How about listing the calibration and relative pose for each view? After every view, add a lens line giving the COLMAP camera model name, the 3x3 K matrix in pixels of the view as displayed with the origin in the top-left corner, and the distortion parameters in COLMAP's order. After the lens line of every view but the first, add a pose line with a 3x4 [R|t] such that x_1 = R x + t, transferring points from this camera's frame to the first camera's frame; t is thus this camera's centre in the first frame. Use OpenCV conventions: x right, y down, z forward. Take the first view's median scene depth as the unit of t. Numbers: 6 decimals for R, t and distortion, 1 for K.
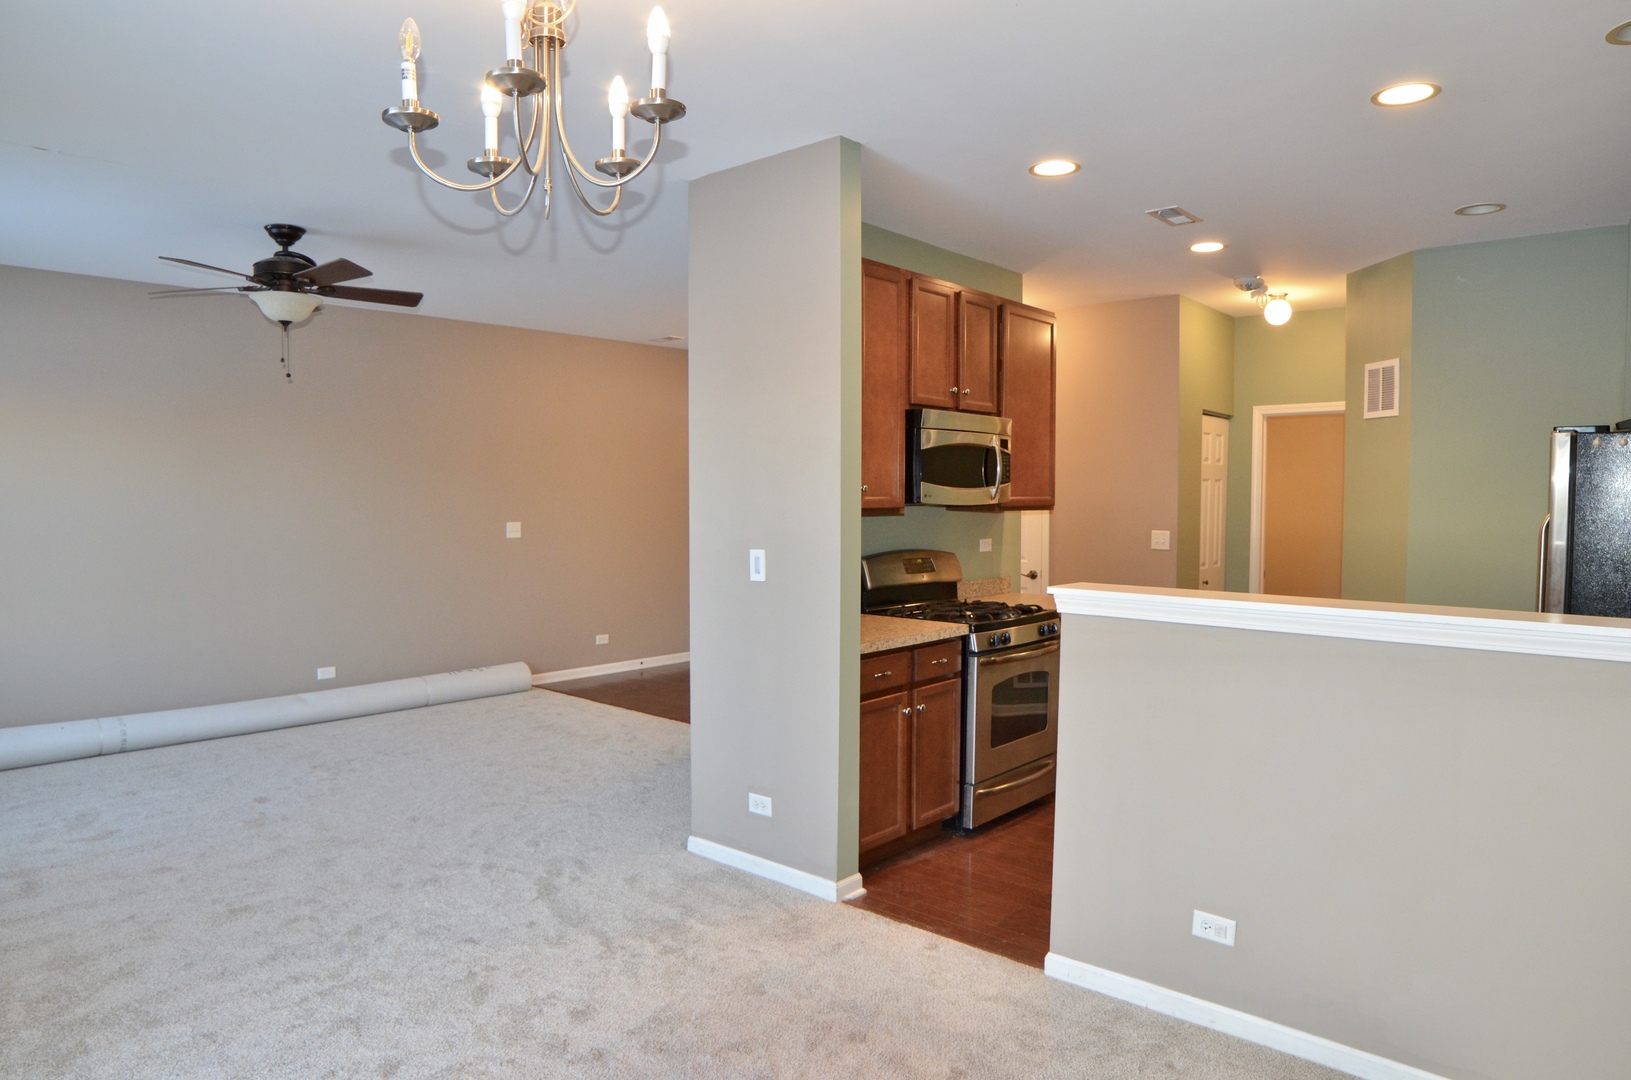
lens RADIAL K [[1005.1, 0, 815.5], [0, 1005.1, 540.0], [0, 0, 1]] dist [-0.102063, 0.041189]
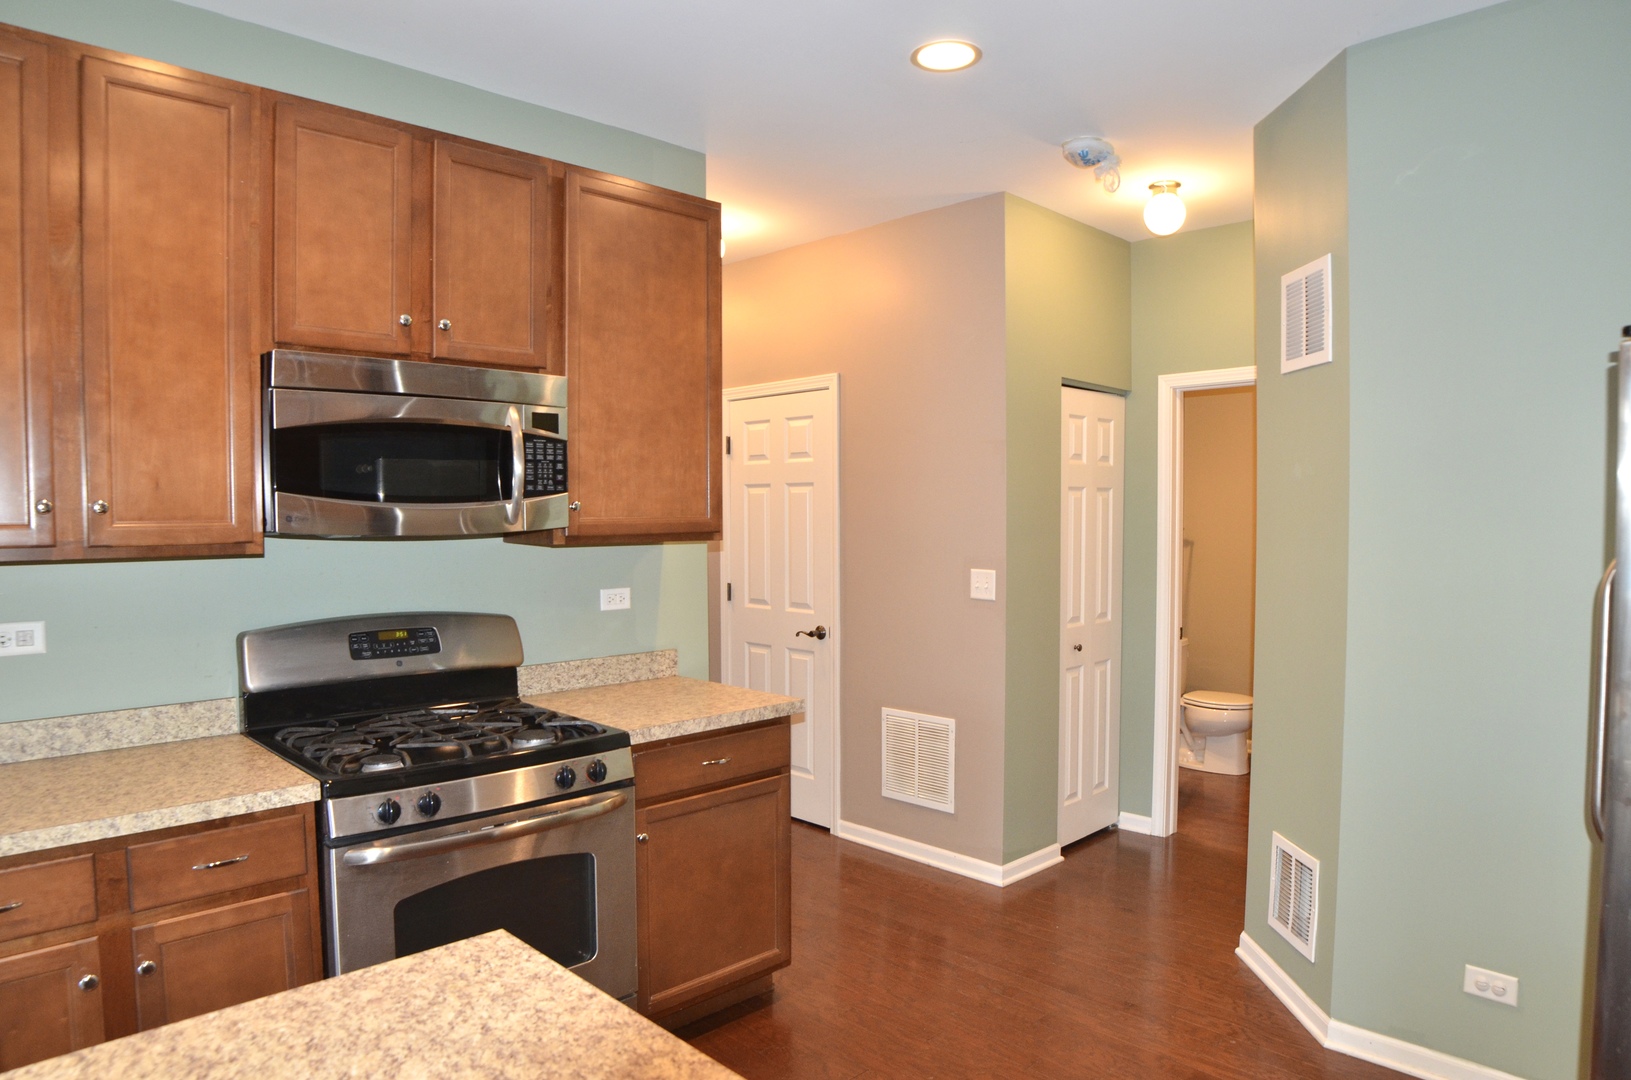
lens RADIAL K [[1016.2, 0, 799.5], [0, 1016.2, 554.5], [0, 0, 1]] dist [-0.113587, 0.047064]
pose [[0.997165, 0.000755, -0.075245, 0.322612], [-0.000919, 0.999997, -0.002143, -0.020031], [0.075243, 0.002206, 0.997163, 0.407725]]
